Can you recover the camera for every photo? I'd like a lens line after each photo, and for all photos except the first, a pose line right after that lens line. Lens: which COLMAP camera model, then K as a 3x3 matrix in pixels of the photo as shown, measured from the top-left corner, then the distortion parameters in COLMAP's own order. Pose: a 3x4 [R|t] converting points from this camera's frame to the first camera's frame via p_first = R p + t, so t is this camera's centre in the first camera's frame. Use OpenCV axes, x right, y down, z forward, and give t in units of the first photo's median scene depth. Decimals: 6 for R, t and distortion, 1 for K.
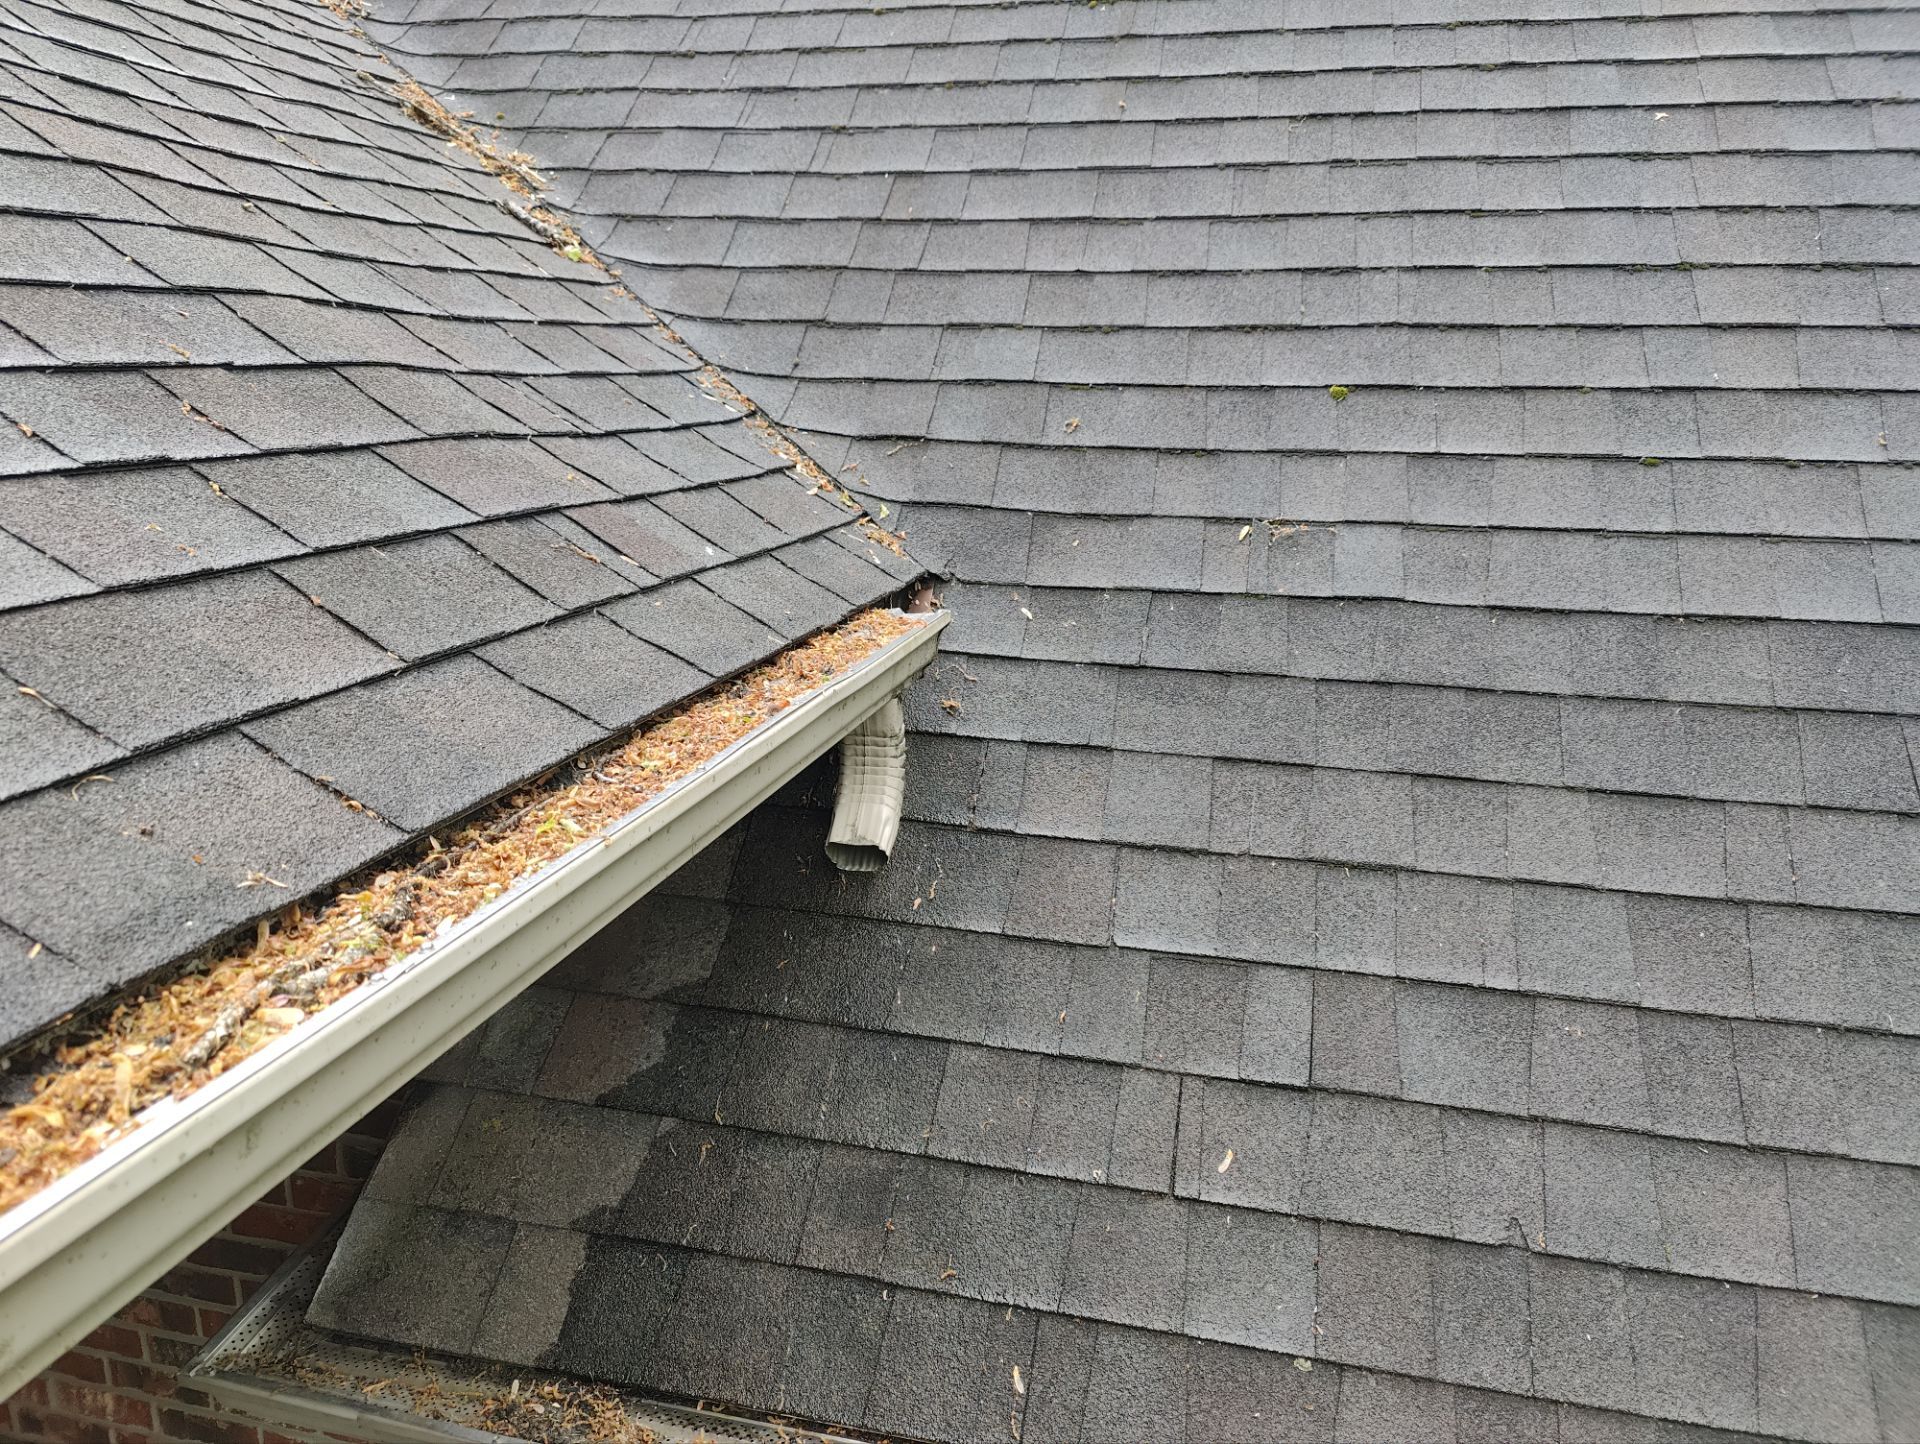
lens RADIAL K [[1331.4, 0, 960.0], [0, 1331.4, 722.0], [0, 0, 1]] dist [-0.002096, -0.005779]
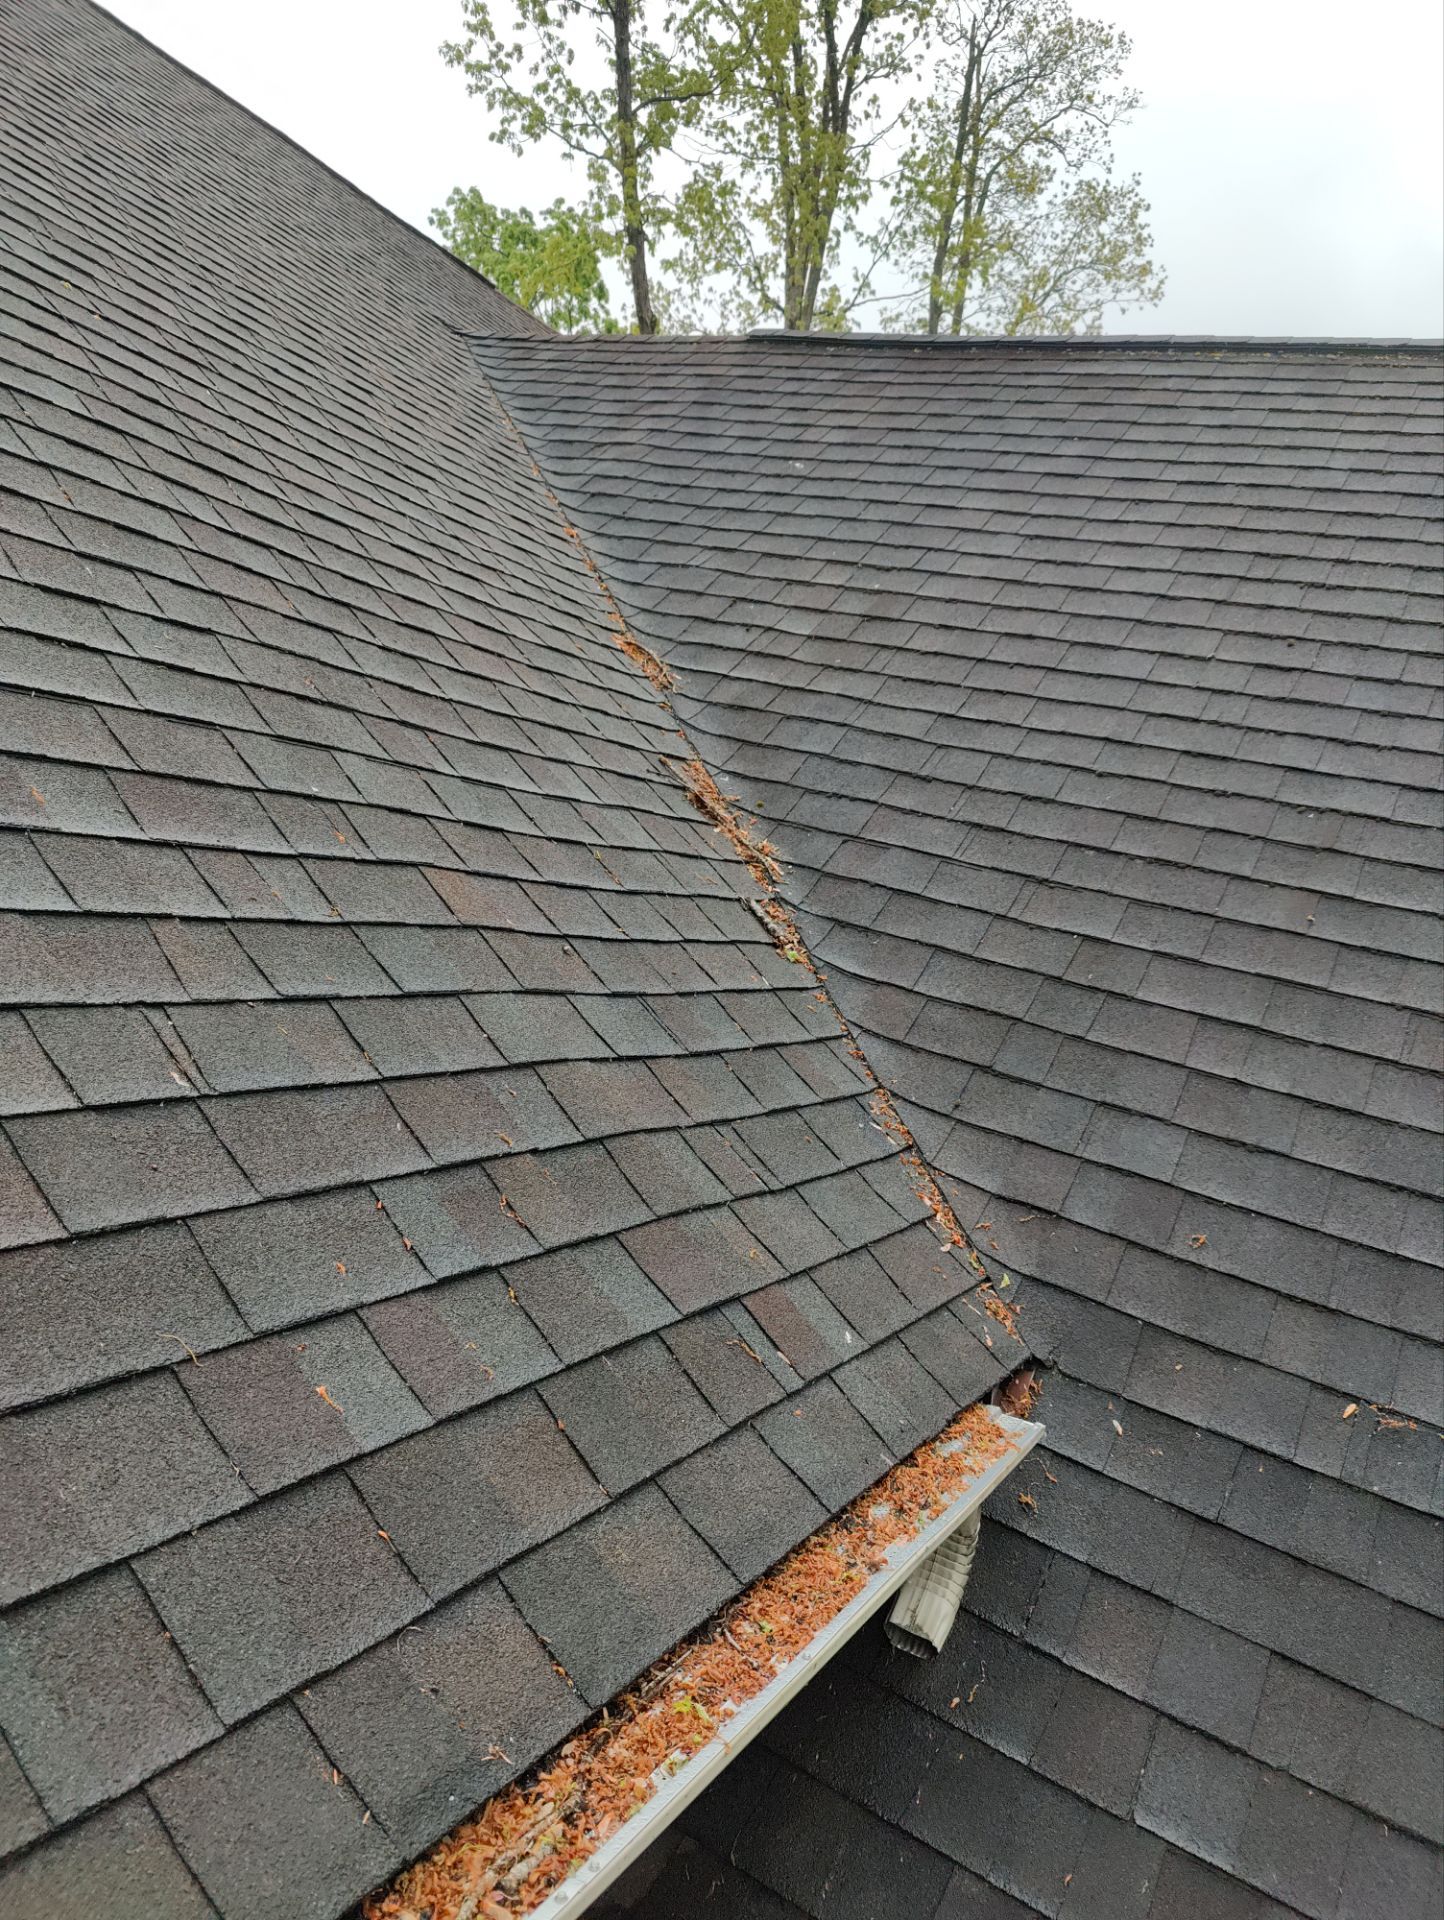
lens RADIAL K [[1323.6, 0, 722.0], [0, 1323.6, 960.0], [0, 0, 1]] dist [0.034513, -0.045047]
pose [[0.939445, 0.207121, -0.273029, -0.033029], [-0.255186, 0.954563, -0.153915, -0.186584], [0.228744, 0.214268, 0.949613, -0.162837]]
